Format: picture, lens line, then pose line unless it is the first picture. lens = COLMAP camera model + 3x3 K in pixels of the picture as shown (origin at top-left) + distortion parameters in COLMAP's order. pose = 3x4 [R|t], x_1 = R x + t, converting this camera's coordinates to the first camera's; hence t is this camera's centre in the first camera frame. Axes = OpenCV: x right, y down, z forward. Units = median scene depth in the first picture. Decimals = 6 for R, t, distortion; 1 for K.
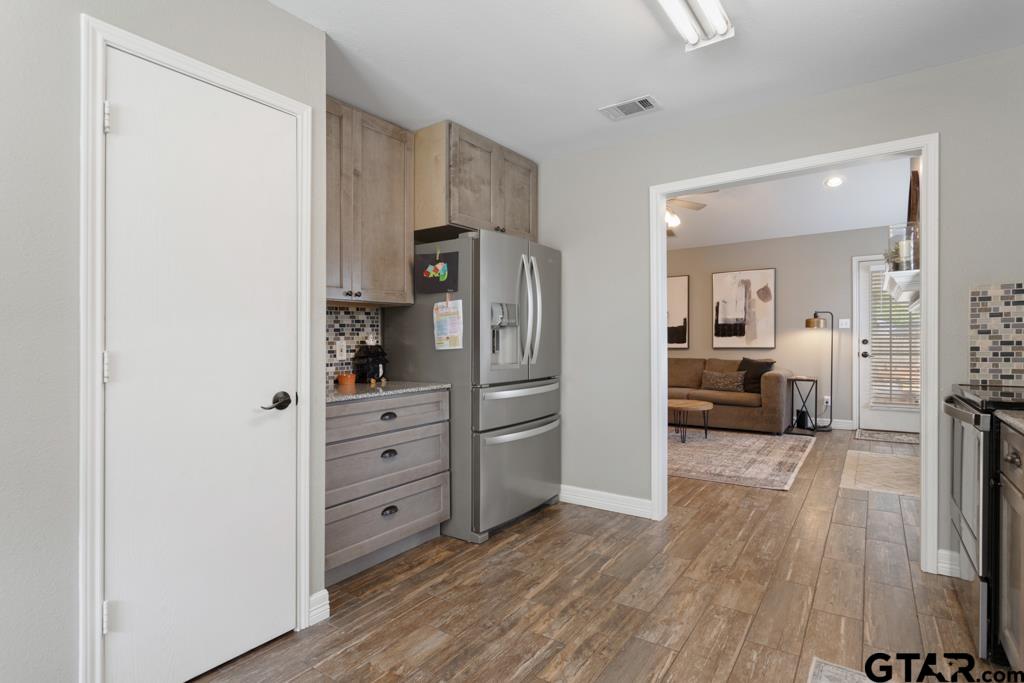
lens RADIAL K [[513.7, 0, 509.9], [0, 513.7, 346.3], [0, 0, 1]] dist [0.000782, -0.000116]
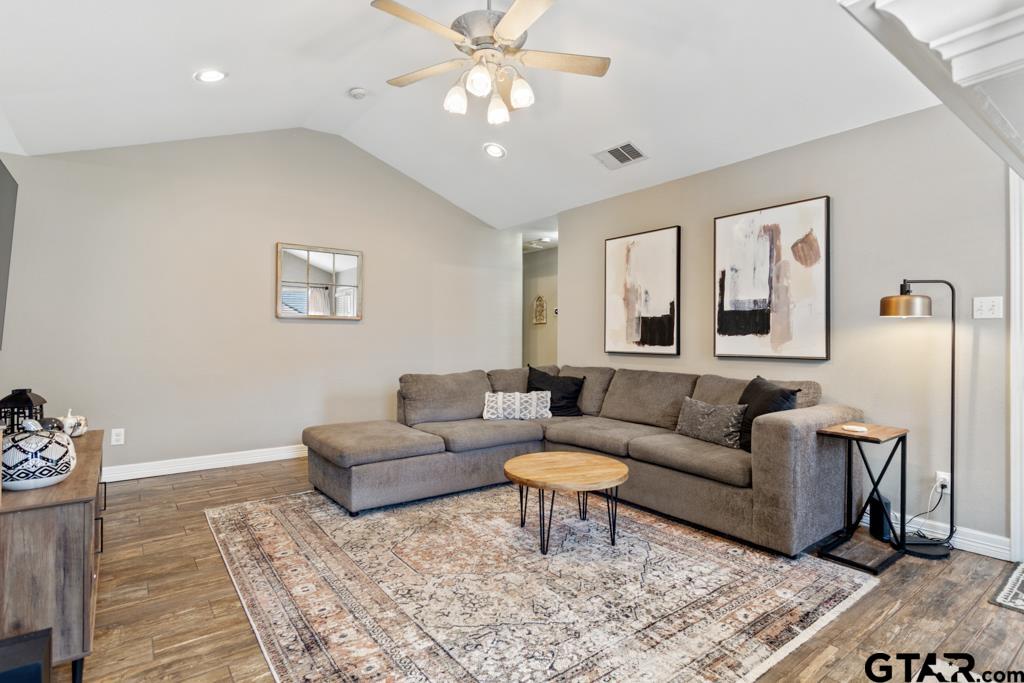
lens RADIAL K [[513.7, 0, 513.6], [0, 513.7, 331.4], [0, 0, 1]] dist [0.000782, -0.000116]
pose [[0.952863, 0.008762, -0.303274, 0.372696], [-0.015142, 0.999711, -0.018691, -0.009183], [0.303023, 0.022402, 0.952720, 0.434593]]
